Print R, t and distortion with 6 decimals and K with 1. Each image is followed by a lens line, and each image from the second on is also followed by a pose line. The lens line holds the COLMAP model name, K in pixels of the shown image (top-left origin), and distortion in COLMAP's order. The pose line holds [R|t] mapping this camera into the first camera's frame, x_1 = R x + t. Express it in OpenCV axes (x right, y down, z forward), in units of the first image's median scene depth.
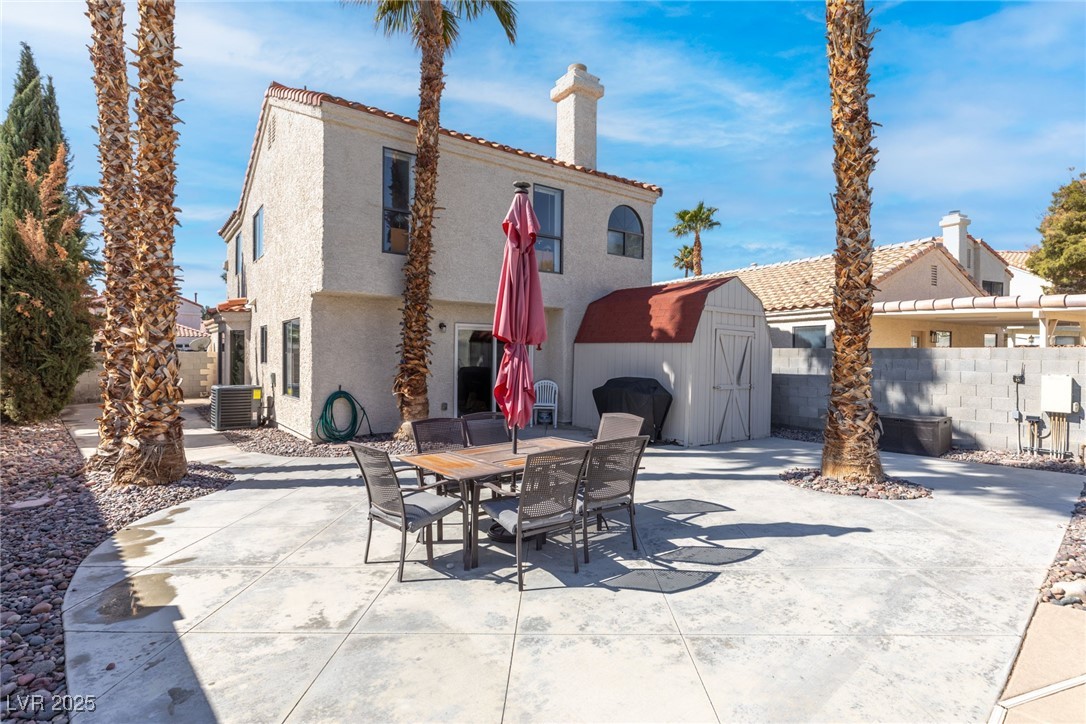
lens RADIAL K [[542.5, 0, 554.0], [0, 542.5, 356.7], [0, 0, 1]] dist [-0.001394, -0.000556]
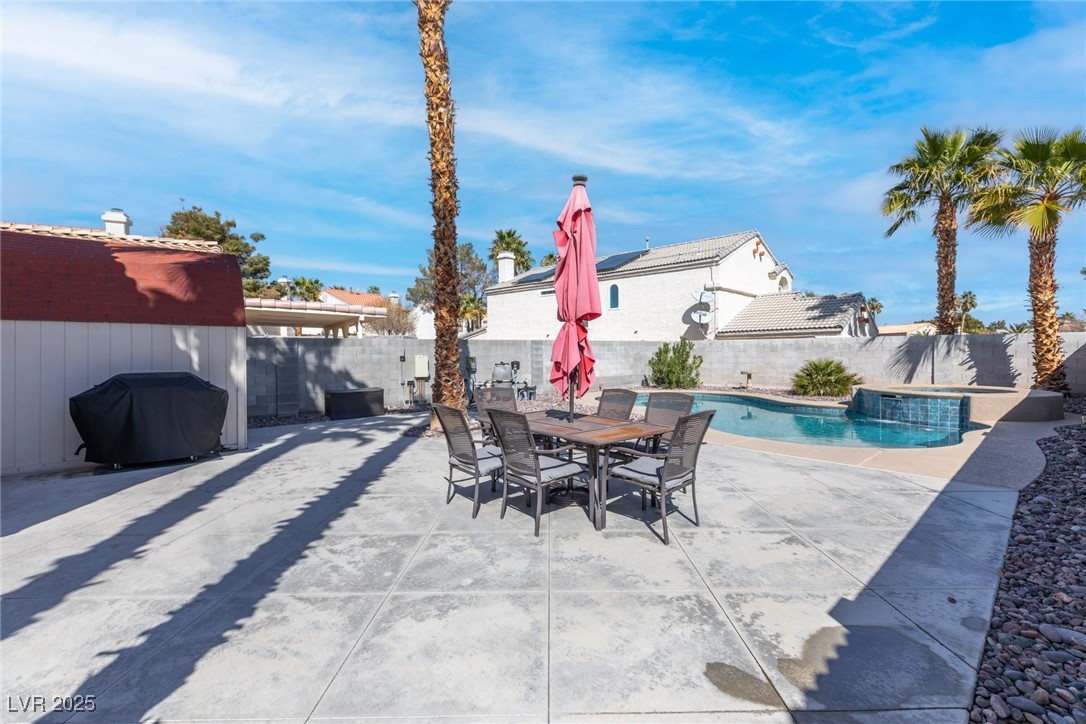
lens RADIAL K [[482.3, 0, 551.1], [0, 482.3, 356.6], [0, 0, 1]] dist [0.004947, -0.000036]
pose [[-0.011359, -0.017882, 0.999776, -0.517449], [0.013568, 0.999745, 0.018036, 0.013833], [-0.999843, 0.013769, -0.011113, 0.526964]]
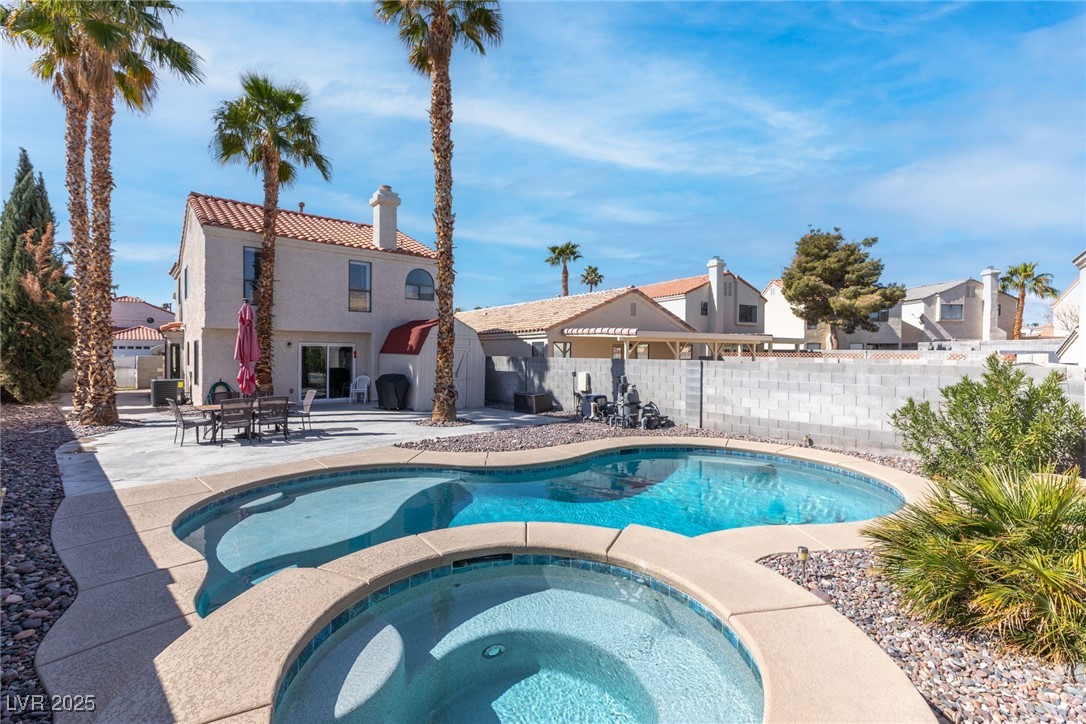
lens RADIAL K [[482.3, 0, 551.1], [0, 482.3, 356.6], [0, 0, 1]] dist [0.004947, -0.000036]
pose [[0.997849, -0.000512, 0.065547, 0.600930], [0.000179, 0.999987, 0.005076, -0.028561], [-0.065548, -0.005053, 0.997837, -0.673021]]
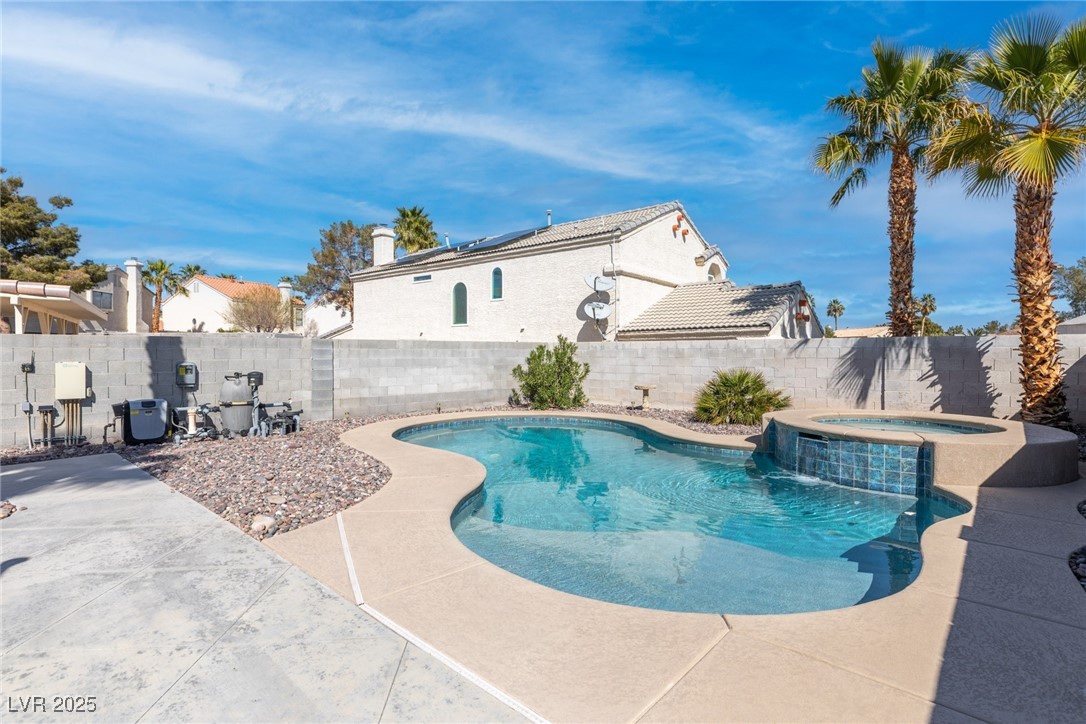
lens RADIAL K [[522.0, 0, 551.4], [0, 522.0, 357.5], [0, 0, 1]] dist [-0.004681, 0.001150]
pose [[-0.097035, -0.015248, 0.995164, -0.109538], [0.005808, 0.999857, 0.015886, 0.012782], [-0.995264, 0.007322, -0.096933, 0.172820]]
